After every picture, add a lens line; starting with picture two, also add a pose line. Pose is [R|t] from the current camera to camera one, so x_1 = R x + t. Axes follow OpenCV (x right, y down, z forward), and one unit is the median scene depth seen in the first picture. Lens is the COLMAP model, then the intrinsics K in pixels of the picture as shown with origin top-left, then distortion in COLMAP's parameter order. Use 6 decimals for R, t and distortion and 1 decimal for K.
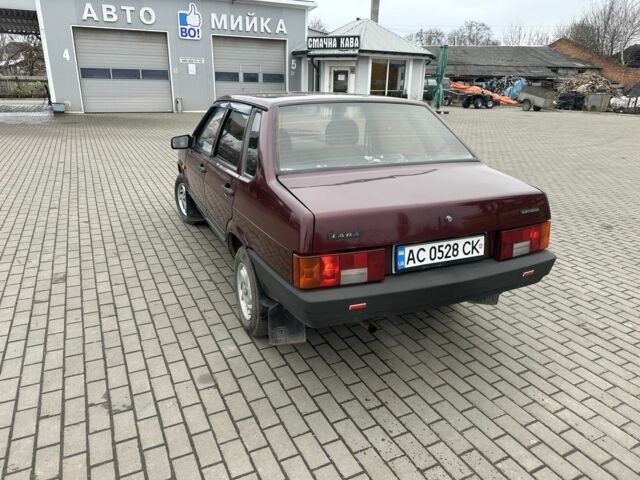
lens RADIAL K [[458.5, 0, 320.0], [0, 458.5, 240.0], [0, 0, 1]] dist [-0.013185, -0.003932]
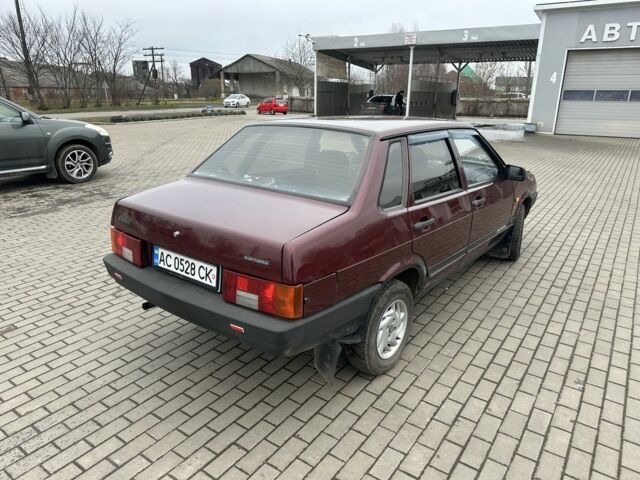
lens RADIAL K [[458.5, 0, 320.0], [0, 458.5, 240.0], [0, 0, 1]] dist [-0.013185, -0.003932]
pose [[0.471050, 0.247001, -0.846819, 1.253243], [-0.282791, 0.951612, 0.120263, -0.239051], [0.835548, 0.182823, 0.518107, 0.677424]]
